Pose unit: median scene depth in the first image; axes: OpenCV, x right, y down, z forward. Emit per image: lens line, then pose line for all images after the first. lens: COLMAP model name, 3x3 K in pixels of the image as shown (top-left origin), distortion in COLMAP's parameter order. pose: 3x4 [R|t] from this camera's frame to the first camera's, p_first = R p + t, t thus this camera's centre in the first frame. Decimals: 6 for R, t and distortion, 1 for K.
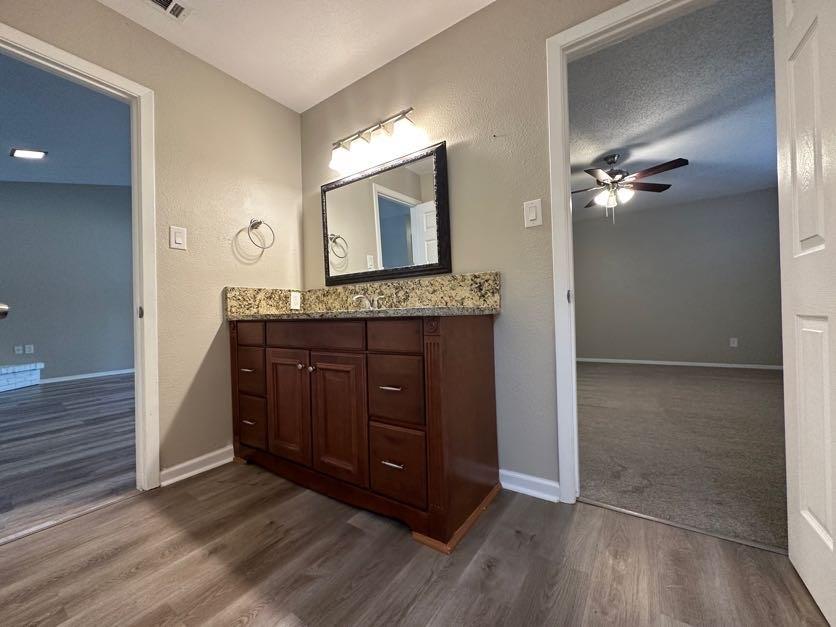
lens RADIAL K [[332.1, 0, 422.4], [0, 332.1, 313.6], [0, 0, 1]] dist [-0.005973, 0.001621]
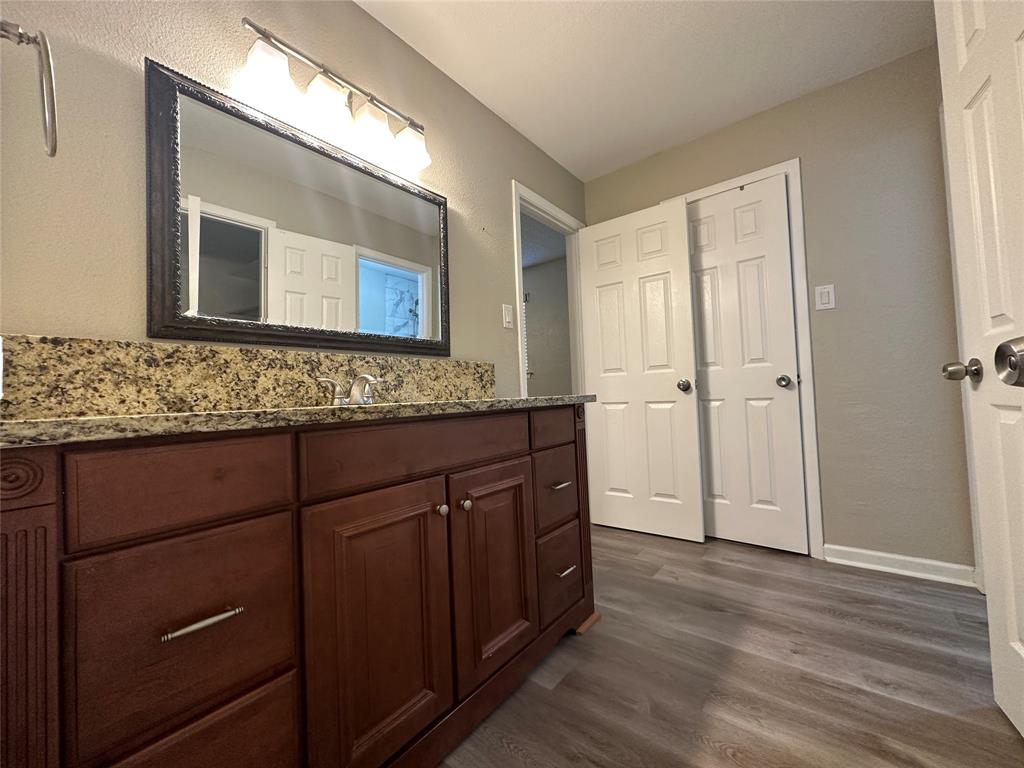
lens RADIAL K [[406.7, 0, 511.8], [0, 406.7, 383.6], [0, 0, 1]] dist [-0.005973, 0.001621]
pose [[0.081852, 0.056528, 0.995040, -0.897845], [0.039319, 0.997430, -0.059898, 0.009413], [-0.995869, 0.044027, 0.079419, 0.768199]]
